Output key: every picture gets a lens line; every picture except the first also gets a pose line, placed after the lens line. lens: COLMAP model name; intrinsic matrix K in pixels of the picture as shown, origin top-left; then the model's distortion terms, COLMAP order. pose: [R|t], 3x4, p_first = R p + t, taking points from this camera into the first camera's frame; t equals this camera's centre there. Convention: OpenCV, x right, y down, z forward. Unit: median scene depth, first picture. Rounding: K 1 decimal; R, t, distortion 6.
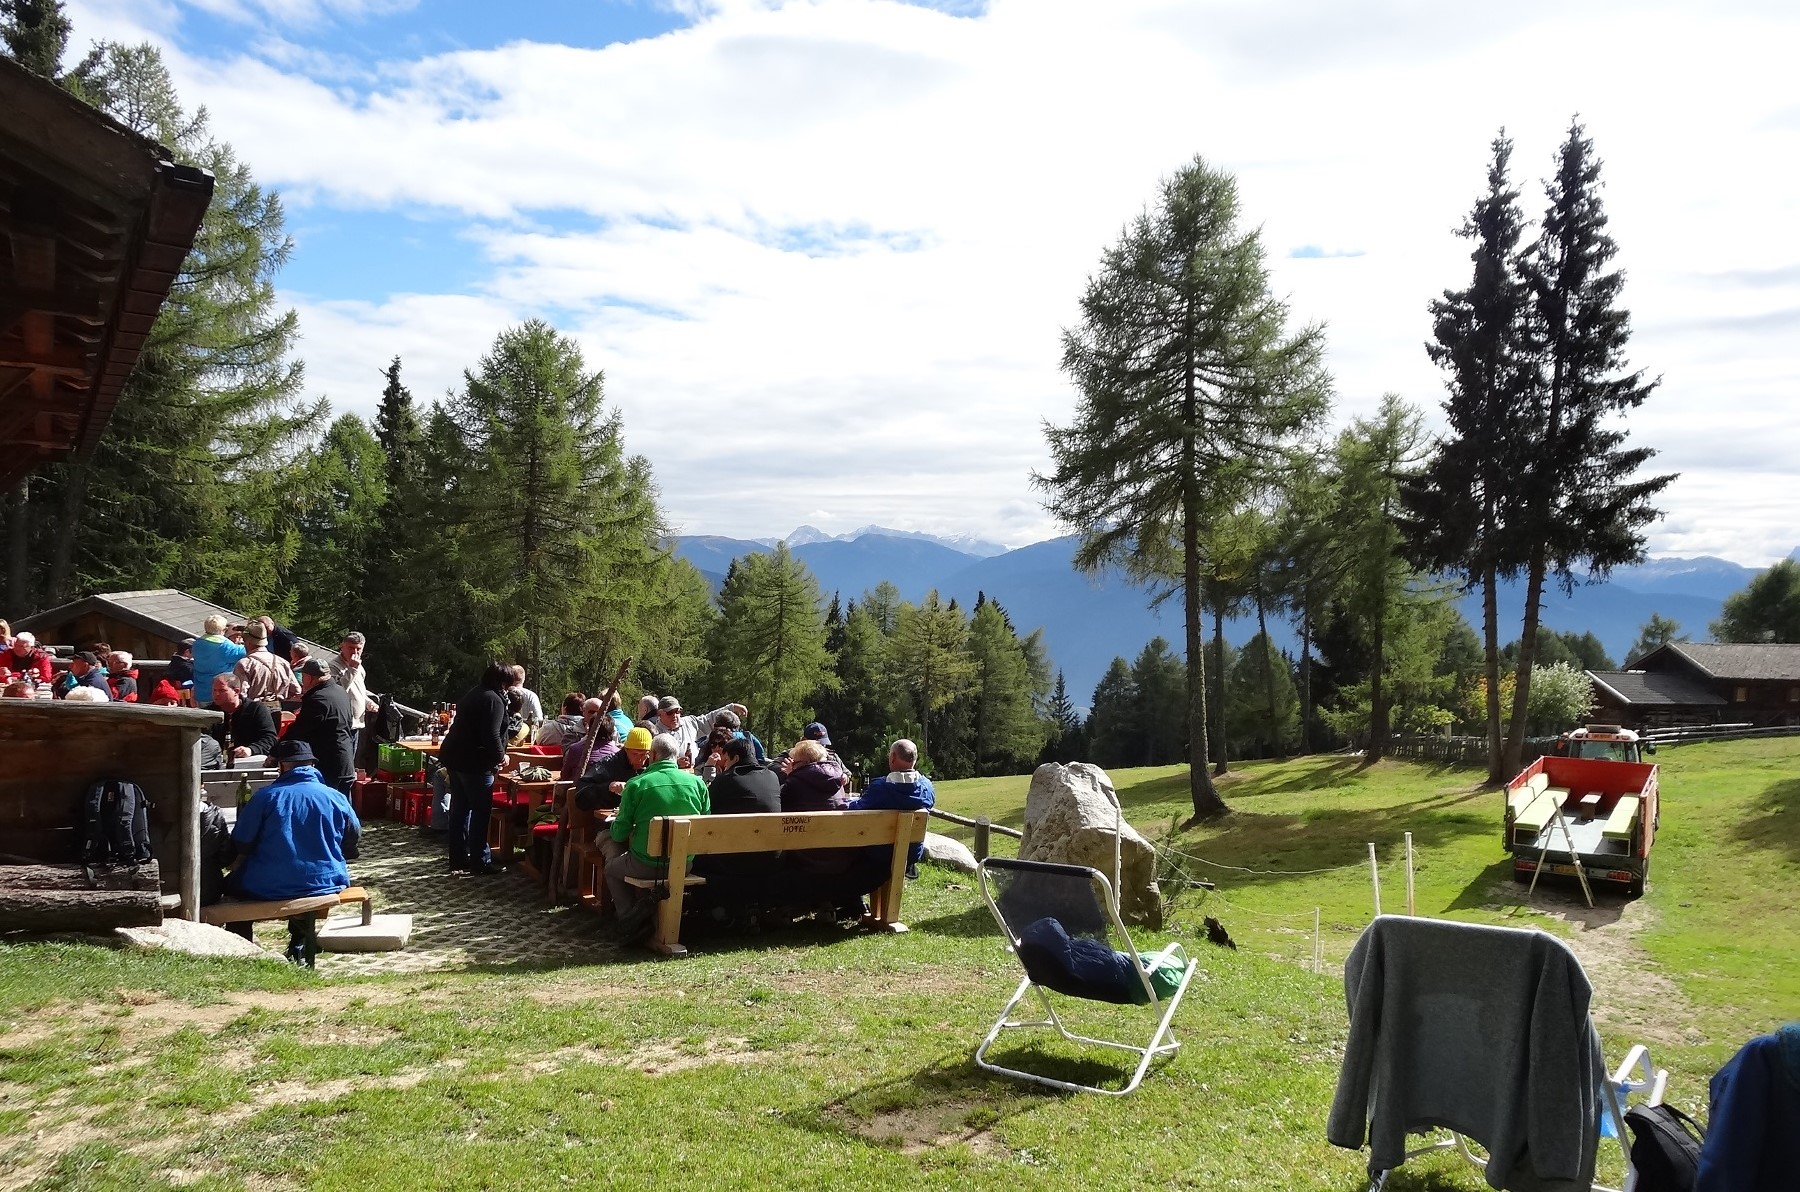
lens RADIAL K [[1341.8, 0, 896.7], [0, 1341.8, 653.7], [0, 0, 1]] dist [-0.005328, 0.009922]
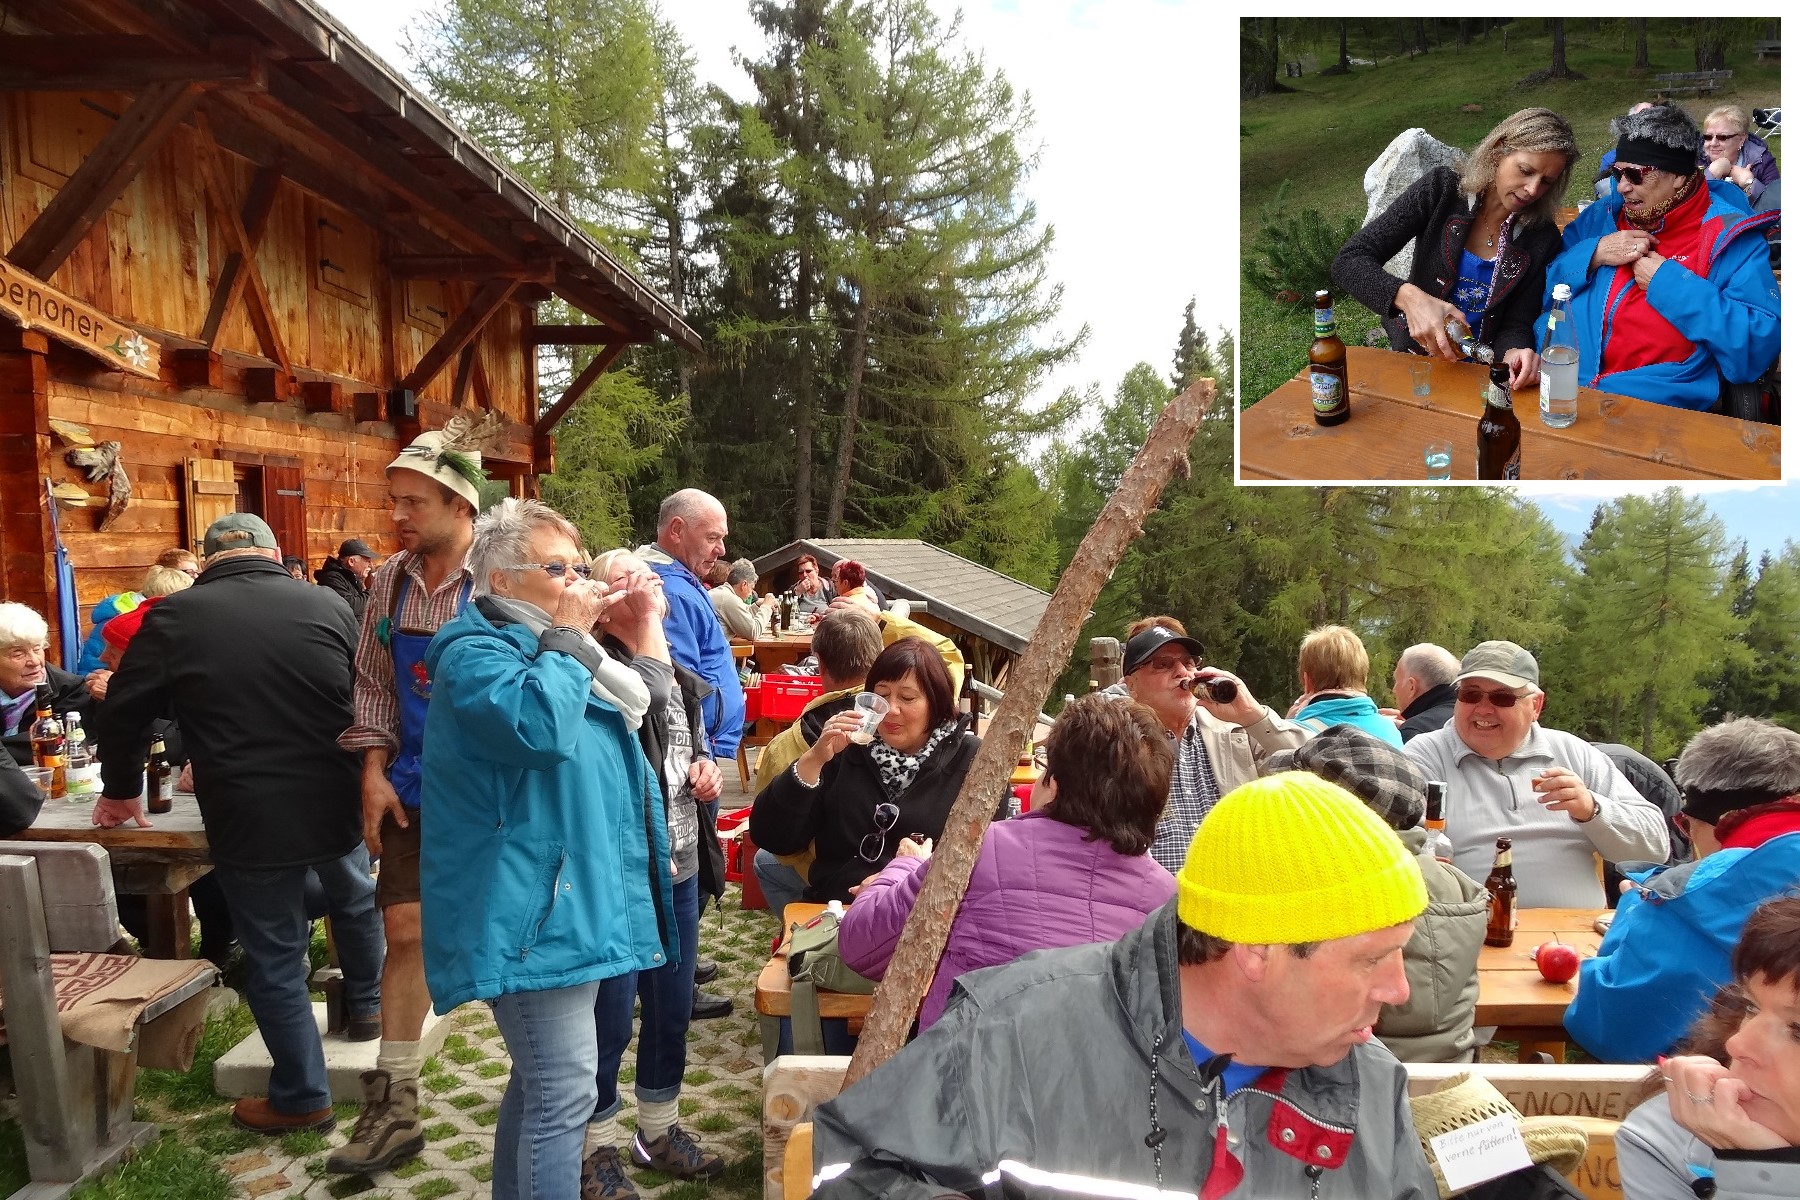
lens RADIAL K [[1336.4, 0, 898.0], [0, 1336.4, 660.4], [0, 0, 1]] dist [0.012096, 0.009979]
pose [[0.826108, 0.016886, -0.563258, -0.019635], [-0.001421, 0.999610, 0.027884, 0.004382], [0.563510, -0.022235, 0.825810, 0.125465]]
